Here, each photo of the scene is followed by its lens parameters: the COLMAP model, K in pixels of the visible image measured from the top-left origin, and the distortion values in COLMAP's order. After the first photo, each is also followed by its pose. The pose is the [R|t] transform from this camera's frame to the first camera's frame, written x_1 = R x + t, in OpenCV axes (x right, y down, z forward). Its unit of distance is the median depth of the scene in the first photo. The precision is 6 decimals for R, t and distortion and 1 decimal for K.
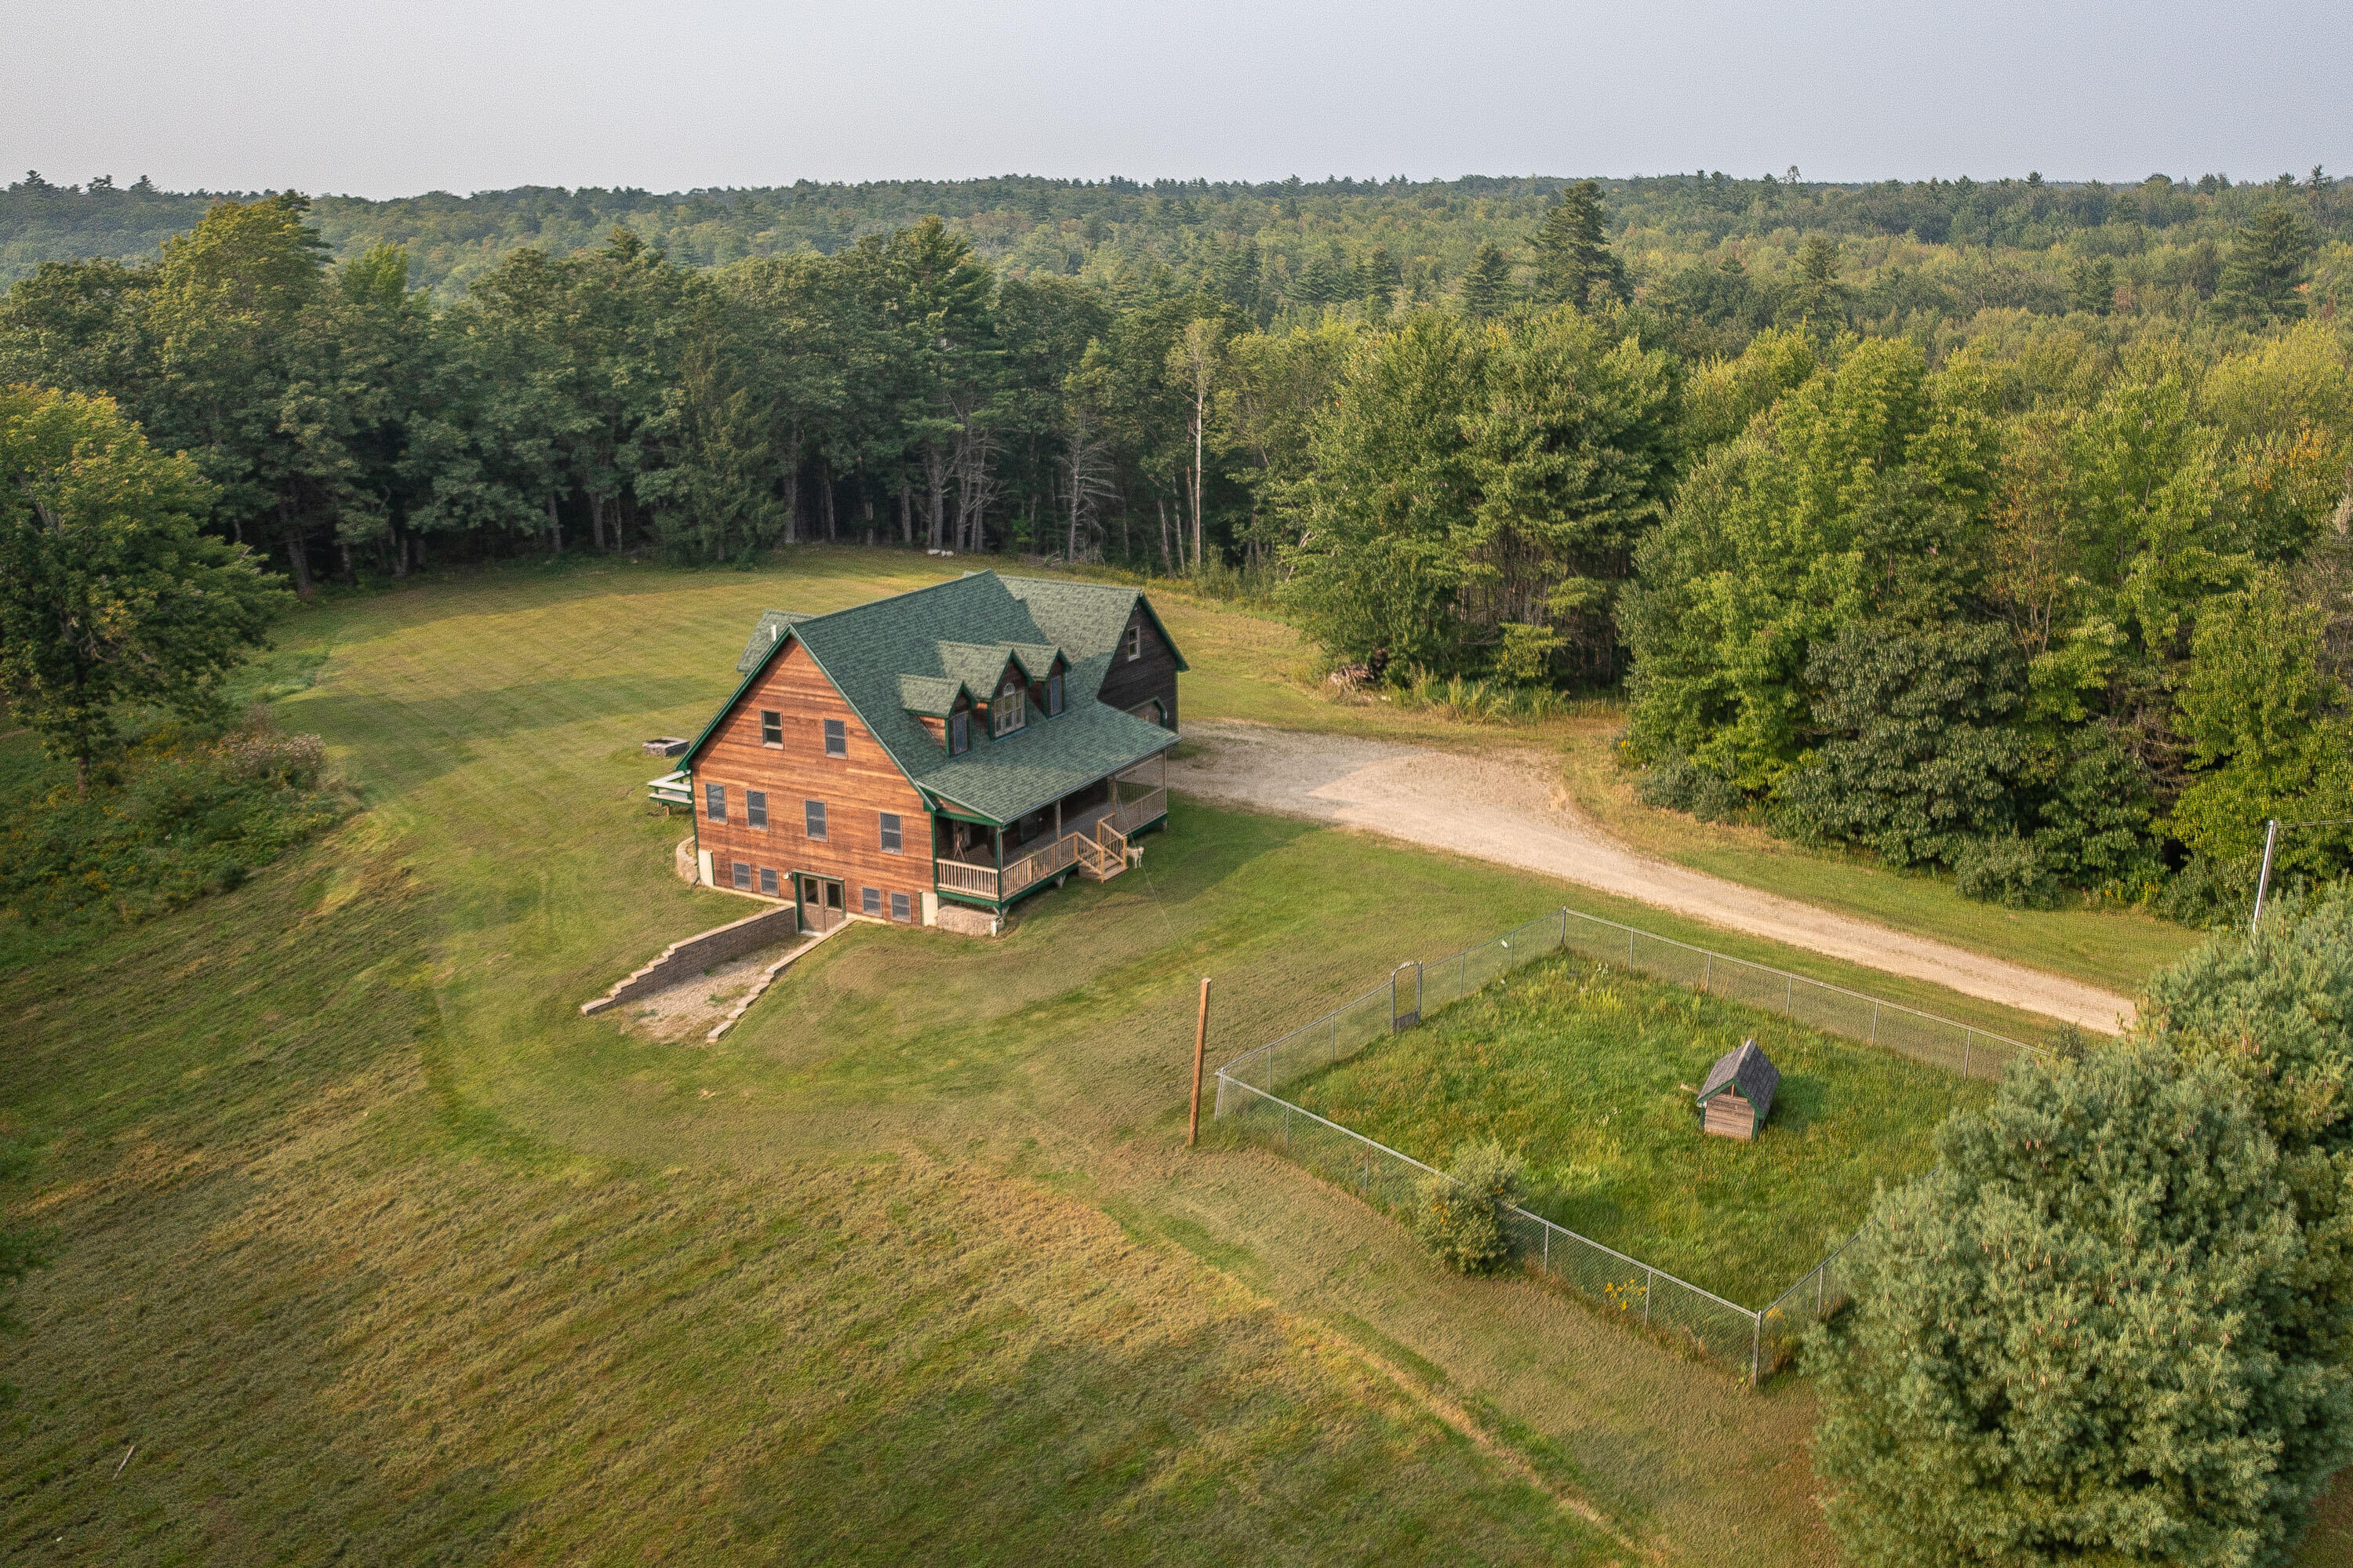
lens RADIAL K [[2134.7, 0, 1174.1], [0, 2134.7, 872.0], [0, 0, 1]] dist [-0.008790, 0.013022]
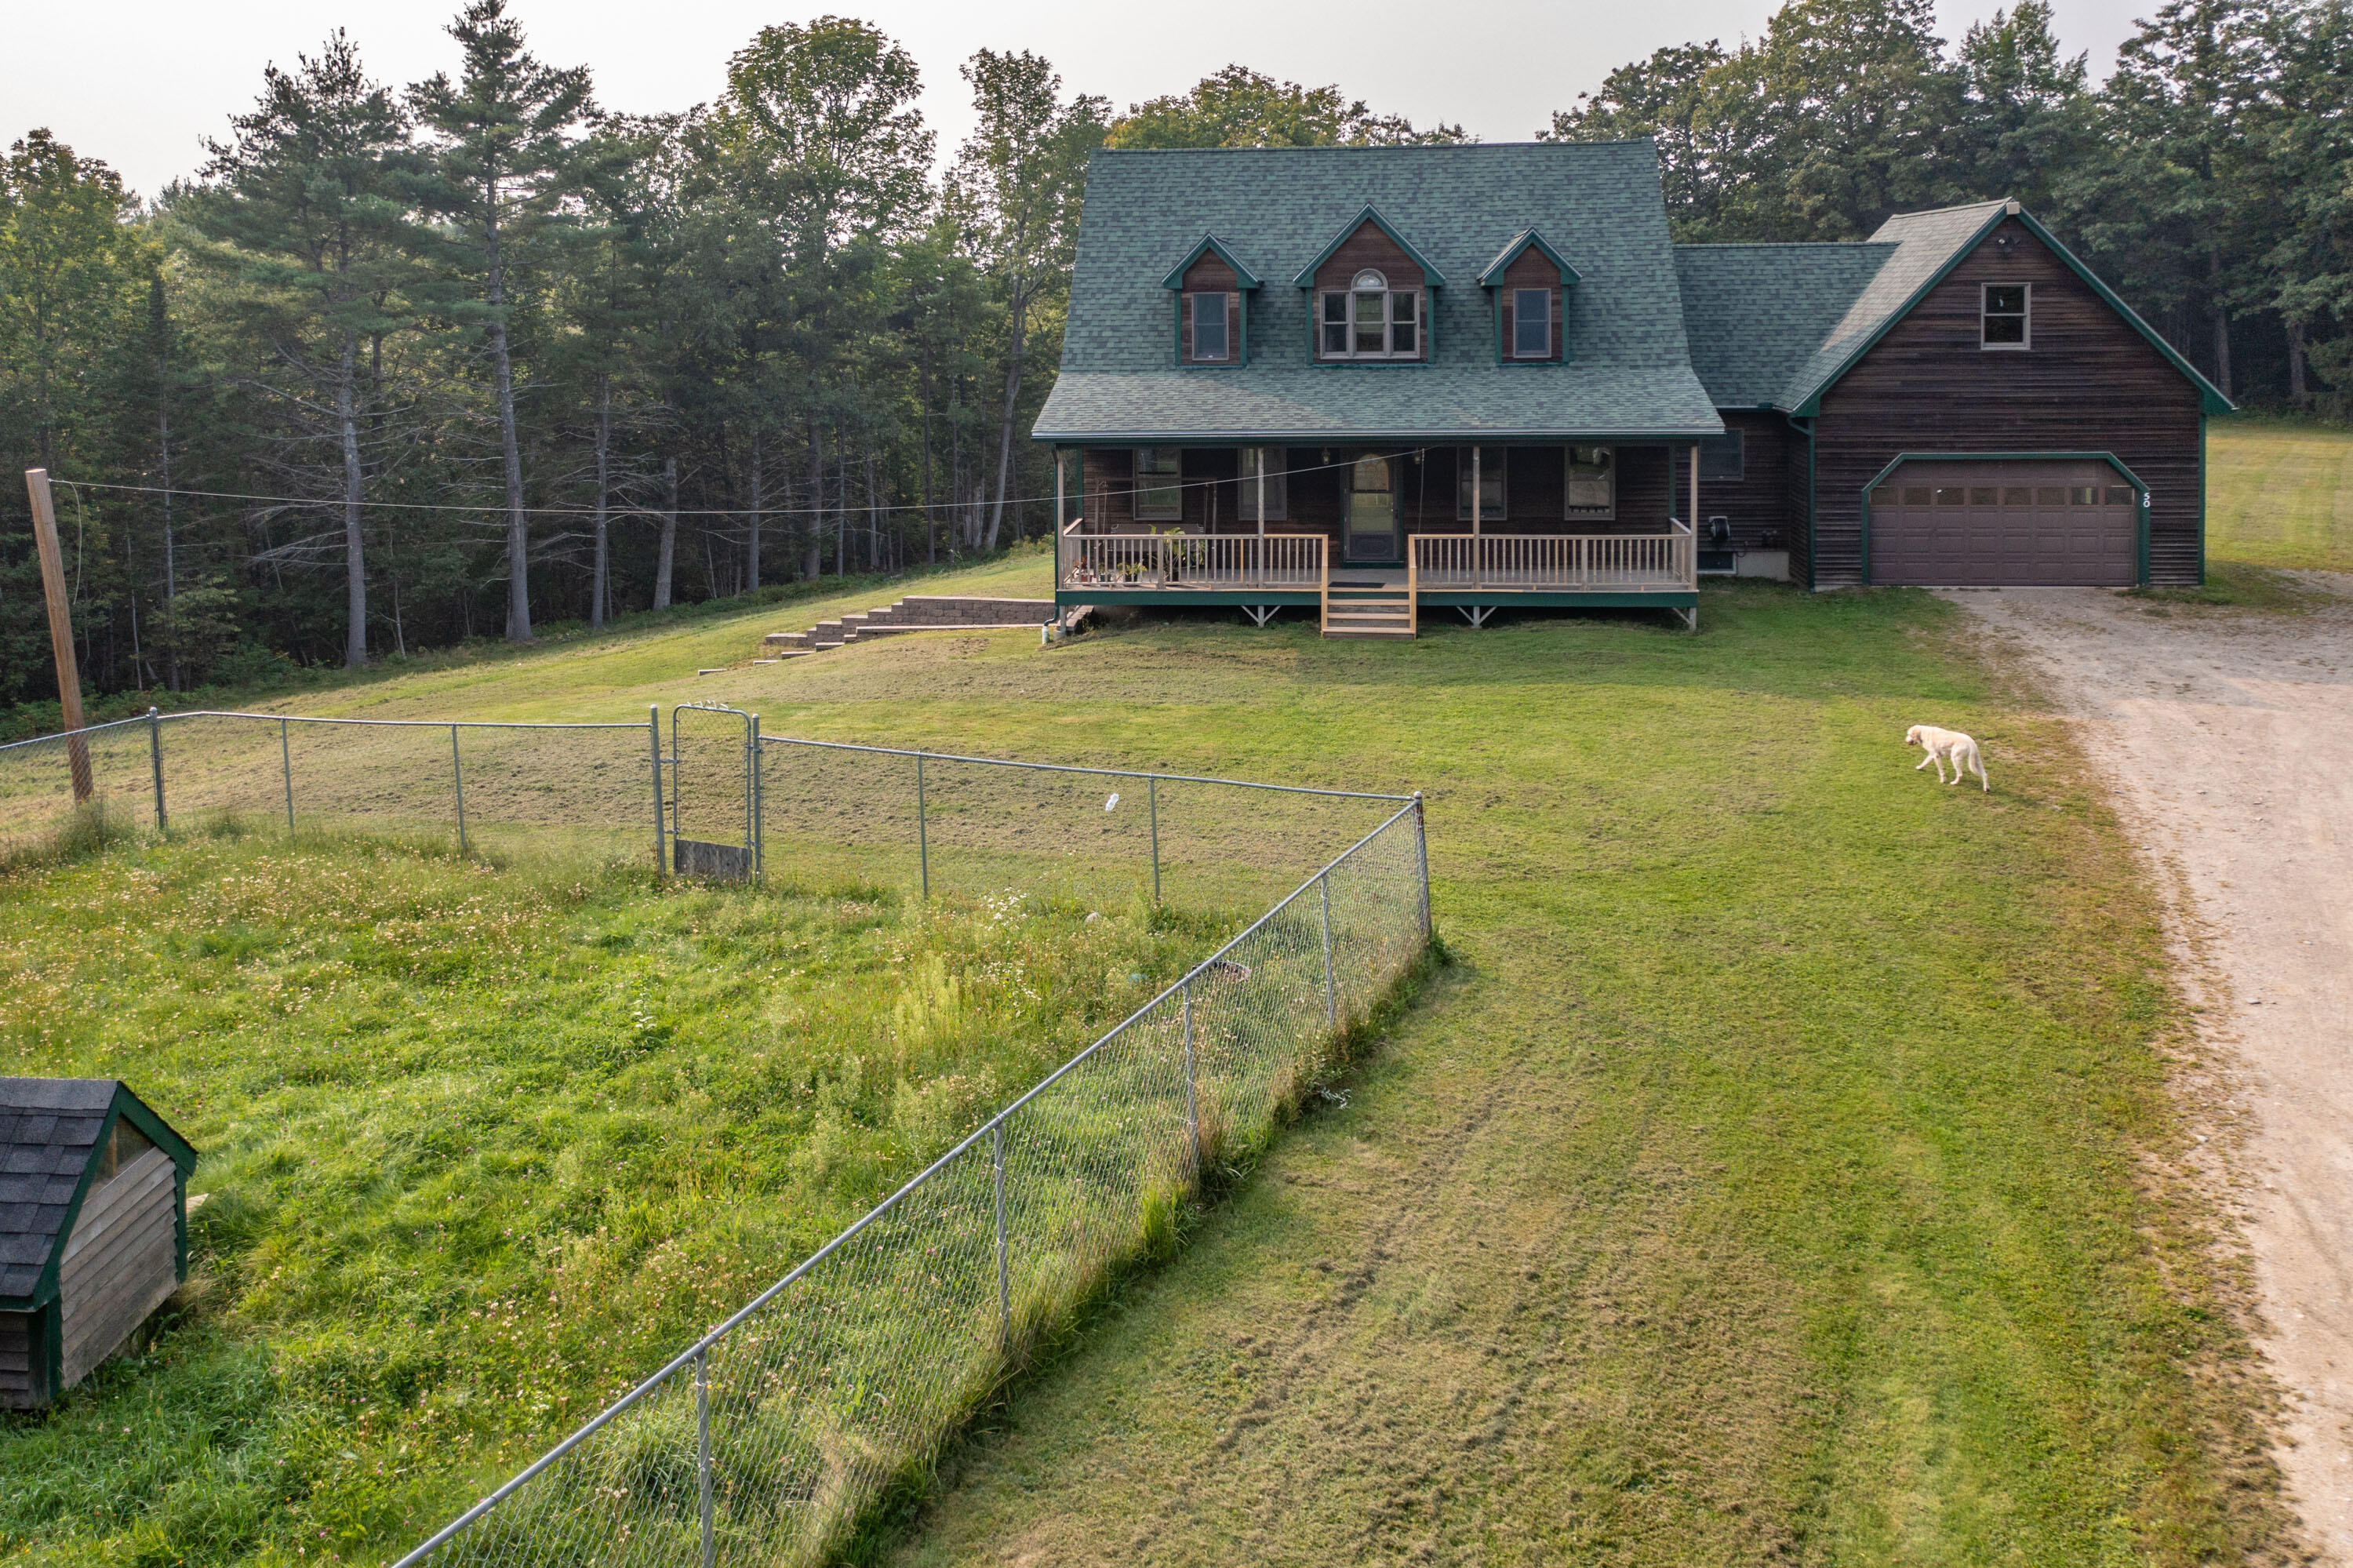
lens RADIAL K [[2009.0, 0, 1025.3], [0, 2009.0, 371.1], [0, 0, 1]] dist [-0.000146, 0.008918]
pose [[0.334857, 0.035410, -0.941603, 0.312767], [-0.285377, 0.956172, -0.065529, -0.003325], [0.898015, 0.290655, 0.330287, 0.623569]]
